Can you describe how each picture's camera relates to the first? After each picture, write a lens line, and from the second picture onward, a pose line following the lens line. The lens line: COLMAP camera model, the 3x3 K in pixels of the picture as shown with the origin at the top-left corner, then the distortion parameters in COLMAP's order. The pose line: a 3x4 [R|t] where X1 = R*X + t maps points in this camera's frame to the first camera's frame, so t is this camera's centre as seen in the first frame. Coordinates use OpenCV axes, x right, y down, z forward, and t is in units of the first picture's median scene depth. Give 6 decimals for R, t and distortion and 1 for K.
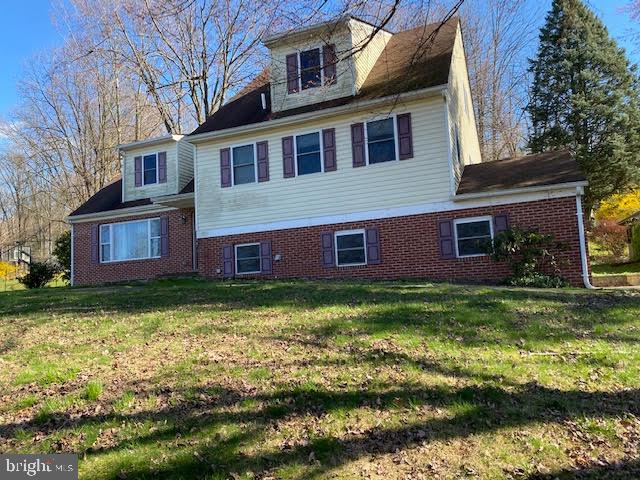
lens RADIAL K [[488.3, 0, 320.0], [0, 488.3, 240.0], [0, 0, 1]] dist [0.072267, -0.143642]
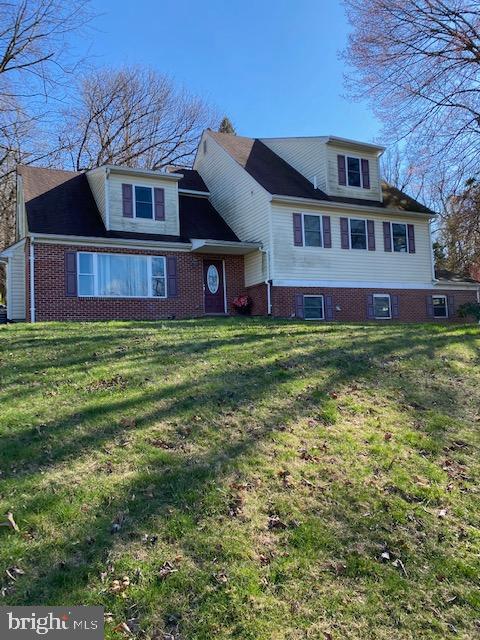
lens RADIAL K [[488.3, 0, 237.4], [0, 488.3, 314.0], [0, 0, 1]] dist [0.072267, -0.143642]
pose [[0.659311, 0.079938, 0.747608, -1.181024], [-0.077416, 0.996265, -0.038253, 0.115348], [-0.747874, -0.032656, 0.663037, 0.319451]]
